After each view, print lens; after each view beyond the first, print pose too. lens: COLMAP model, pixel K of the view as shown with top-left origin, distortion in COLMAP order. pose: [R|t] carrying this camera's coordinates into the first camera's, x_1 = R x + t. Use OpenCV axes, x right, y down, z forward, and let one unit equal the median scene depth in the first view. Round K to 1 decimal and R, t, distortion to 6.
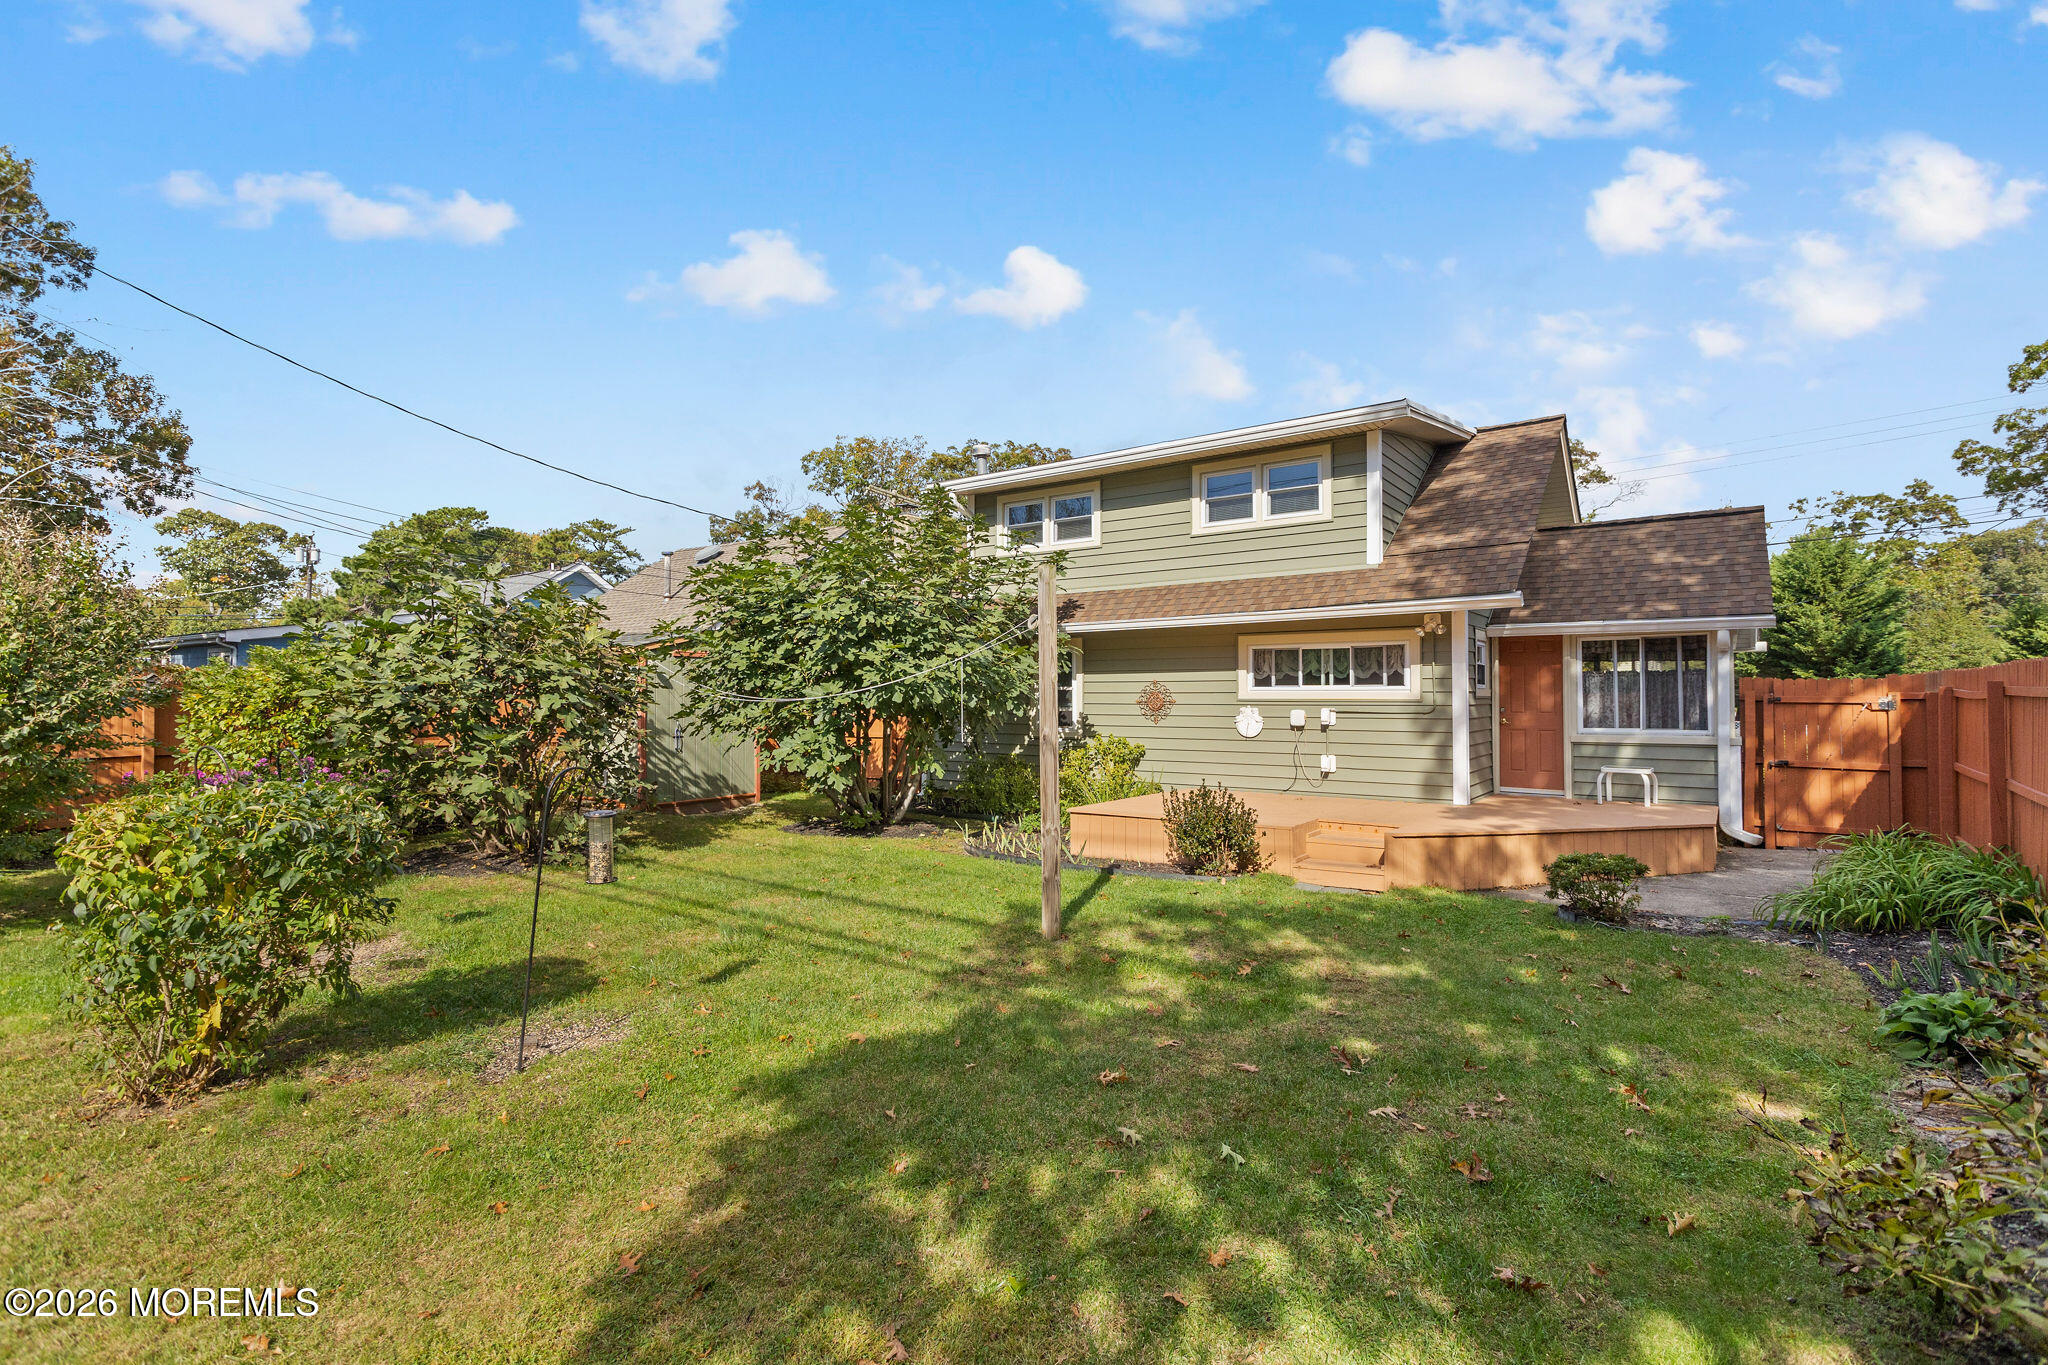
lens RADIAL K [[1010.3, 0, 1027.5], [0, 1010.3, 641.0], [0, 0, 1]] dist [0.013544, -0.000497]
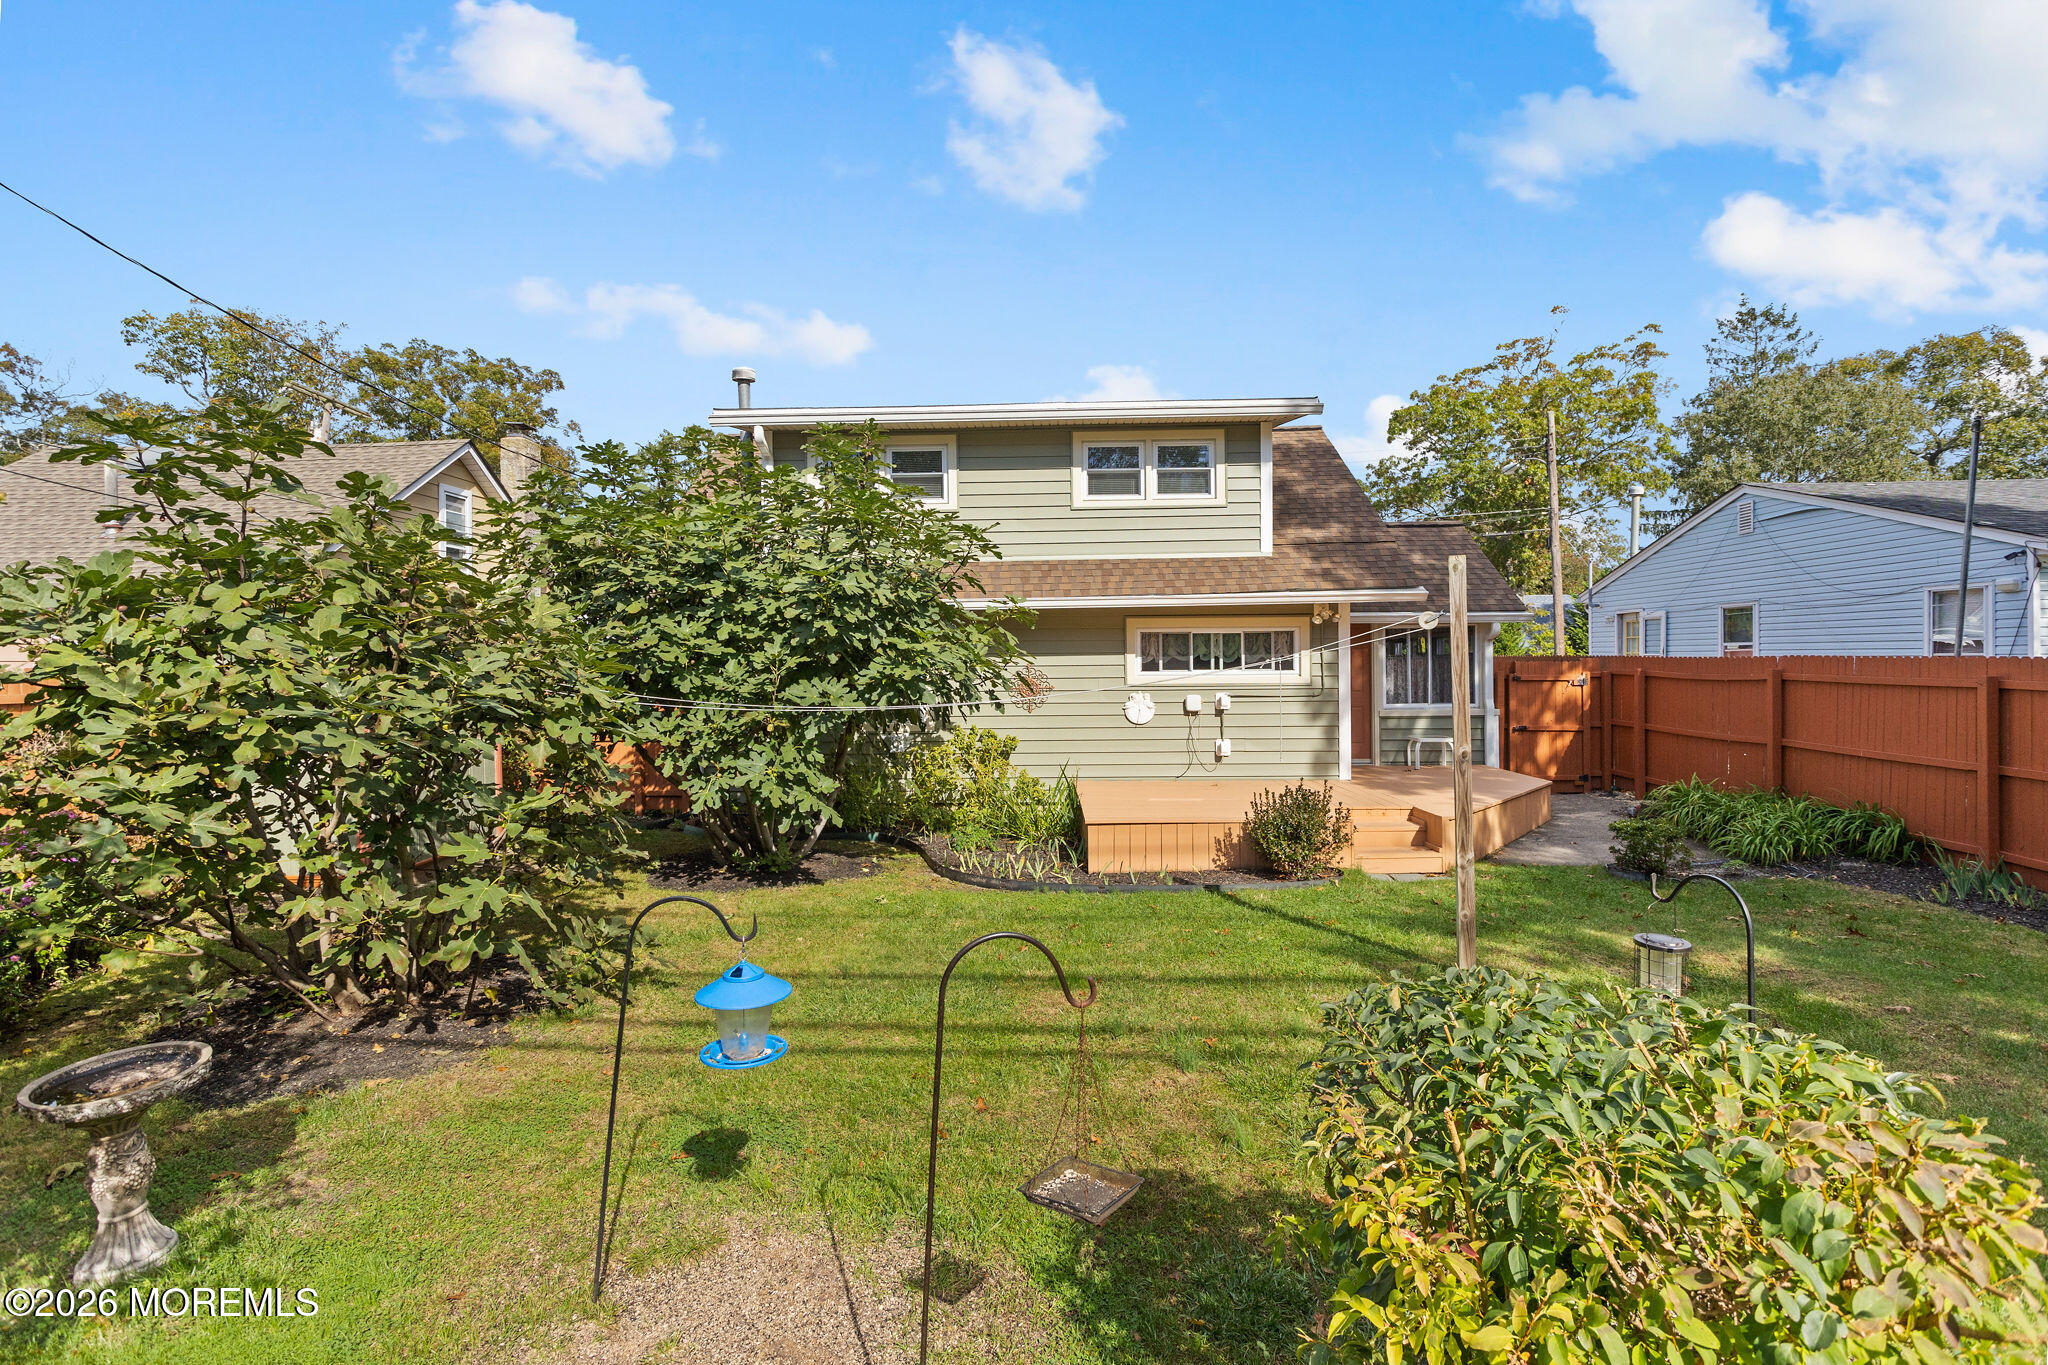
lens RADIAL K [[1010.3, 0, 1027.5], [0, 1010.3, 641.0], [0, 0, 1]] dist [0.013544, -0.000497]
pose [[0.812447, 0.002375, 0.583031, -0.441296], [-0.024826, 0.999226, 0.030524, -0.010863], [-0.582507, -0.039274, 0.811876, 0.291421]]
